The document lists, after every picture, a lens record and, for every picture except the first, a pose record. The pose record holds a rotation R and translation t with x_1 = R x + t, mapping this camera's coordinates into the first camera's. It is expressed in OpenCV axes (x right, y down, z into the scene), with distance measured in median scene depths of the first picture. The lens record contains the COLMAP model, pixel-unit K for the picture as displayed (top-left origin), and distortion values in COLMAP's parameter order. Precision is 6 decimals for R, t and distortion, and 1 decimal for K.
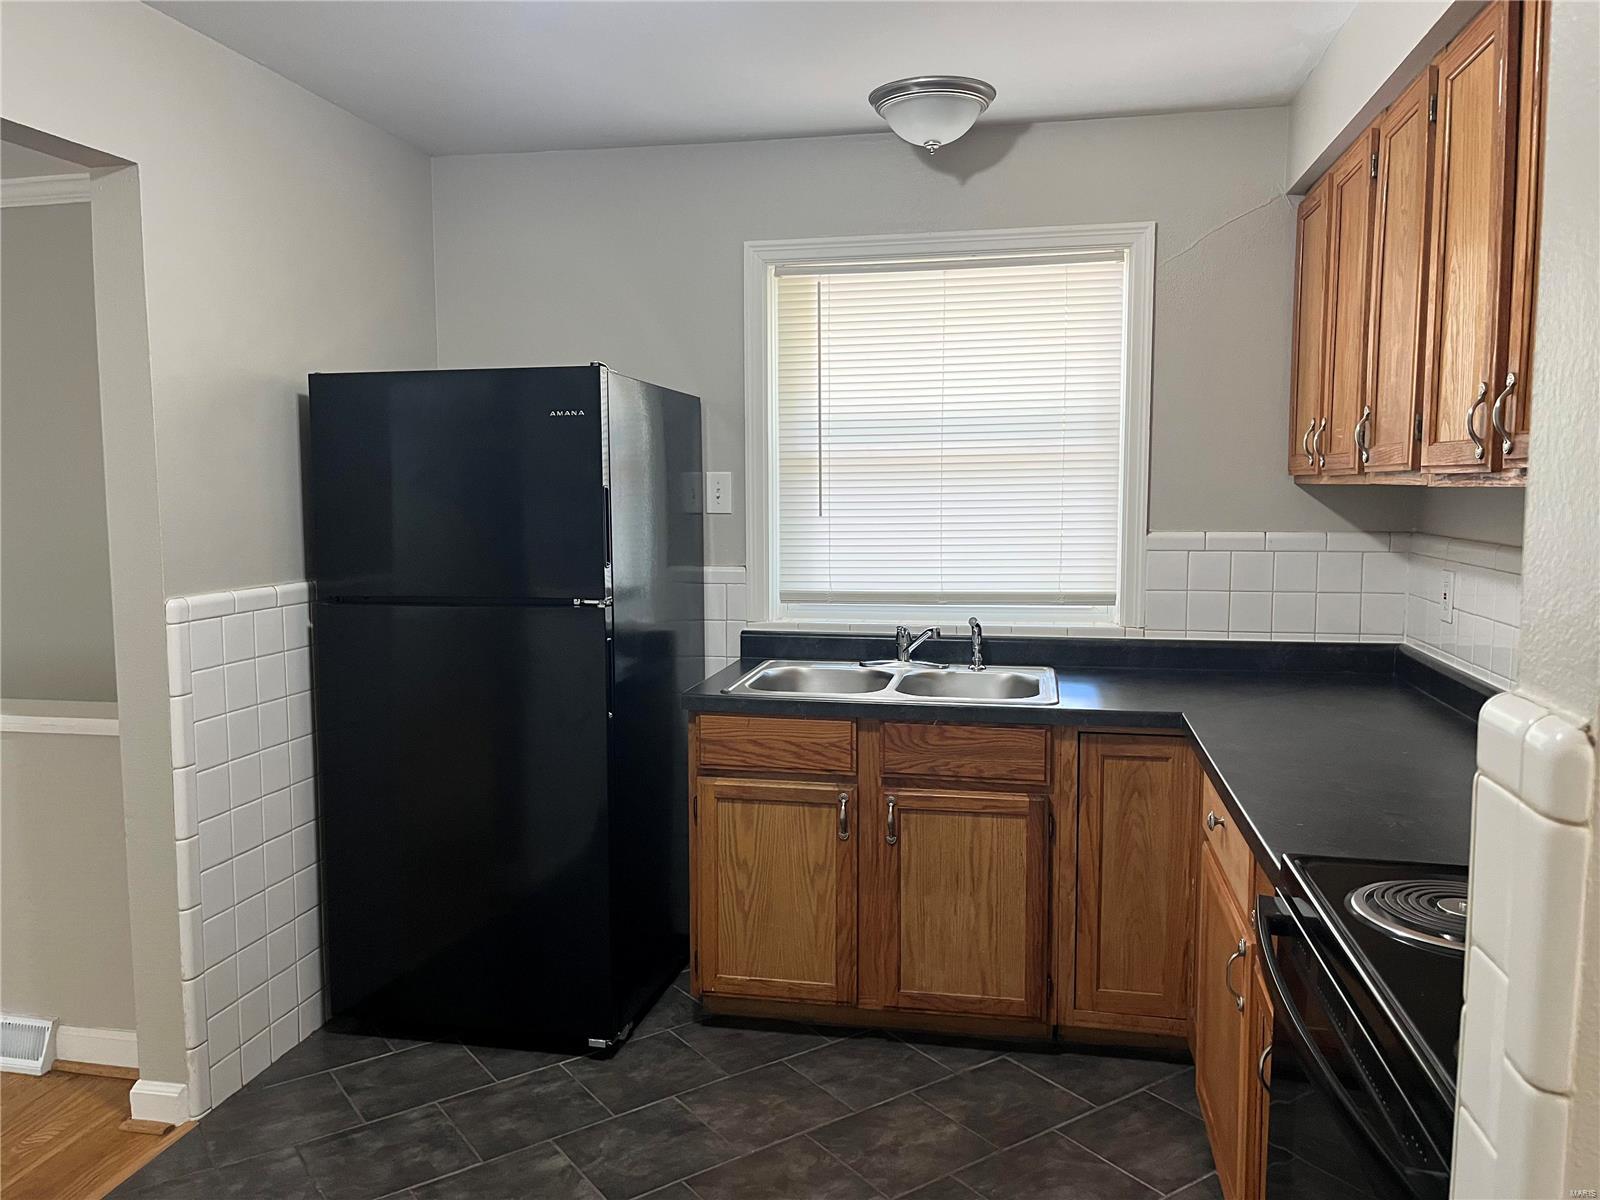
lens RADIAL K [[1207.6, 0, 802.3], [0, 1207.6, 596.9], [0, 0, 1]] dist [0.034077, -0.036038]
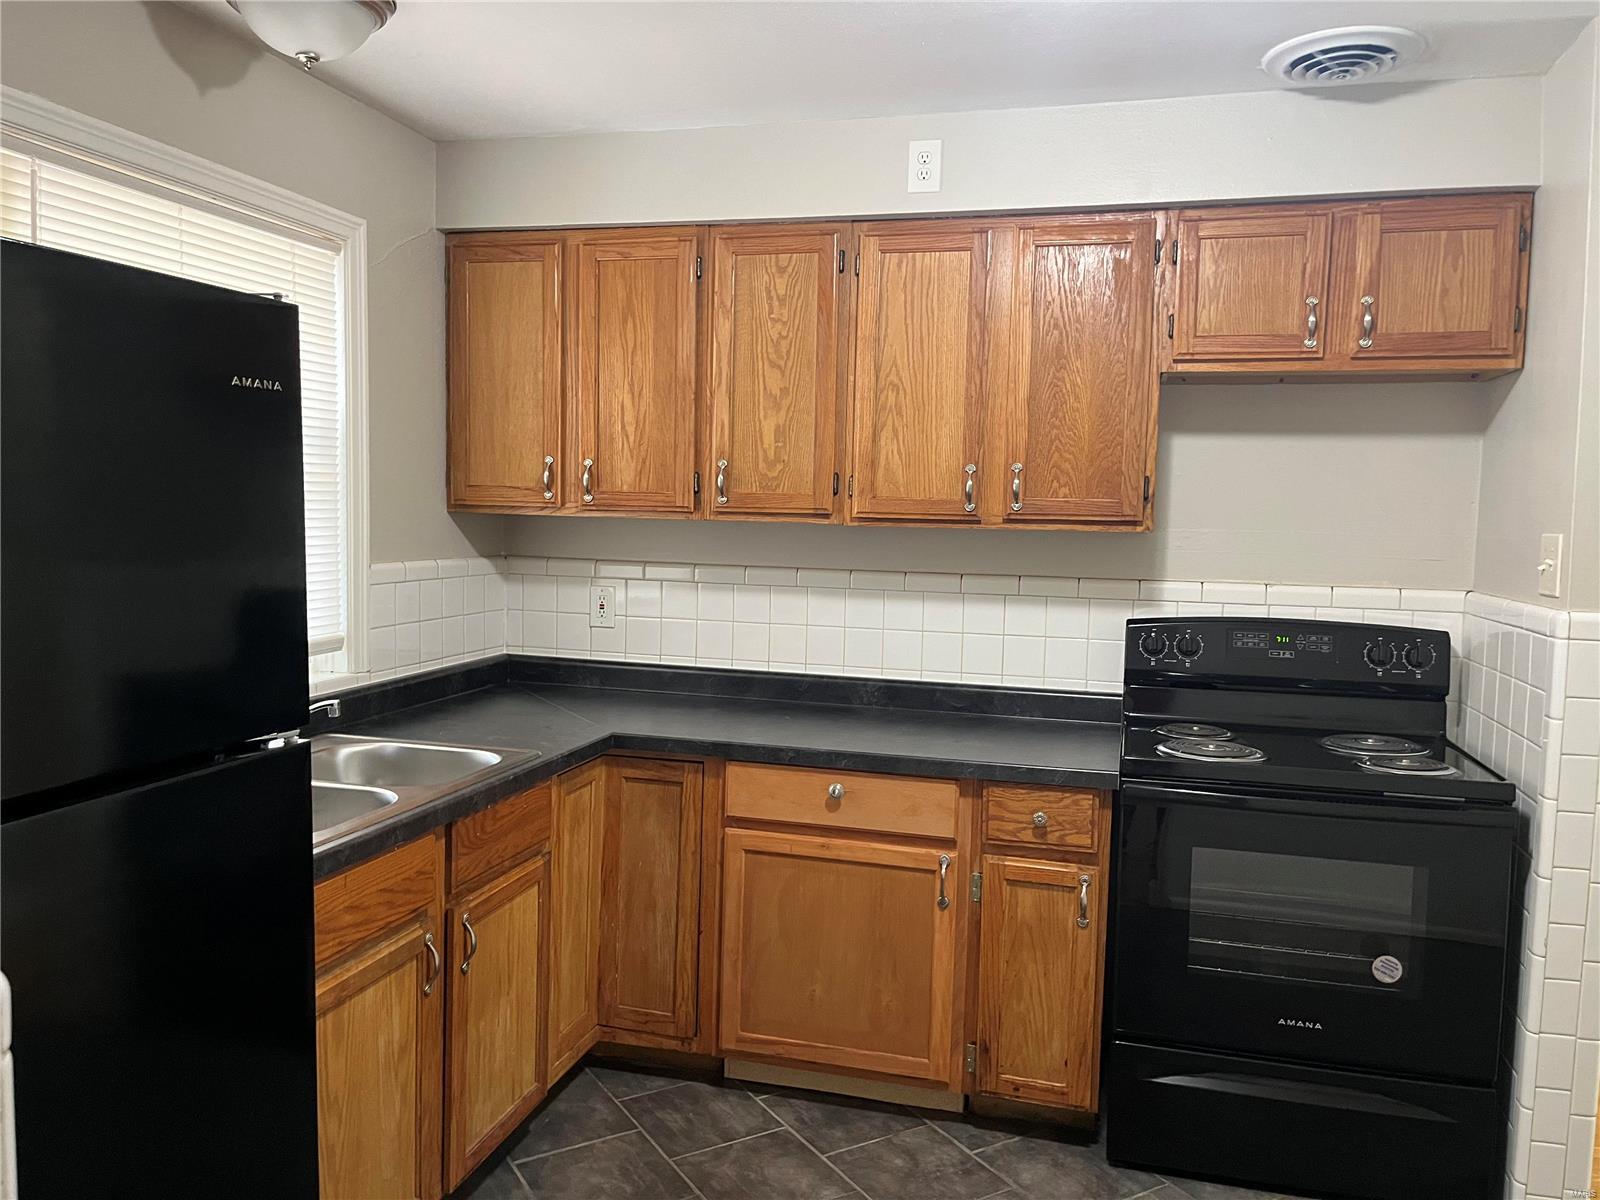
lens RADIAL K [[1207.6, 0, 804.3], [0, 1207.6, 598.9], [0, 0, 1]] dist [0.034077, -0.036038]
pose [[0.067862, -0.070691, 0.995187, -0.669756], [0.069564, 0.995394, 0.065962, -0.073796], [-0.995267, 0.064753, 0.072467, 0.697014]]
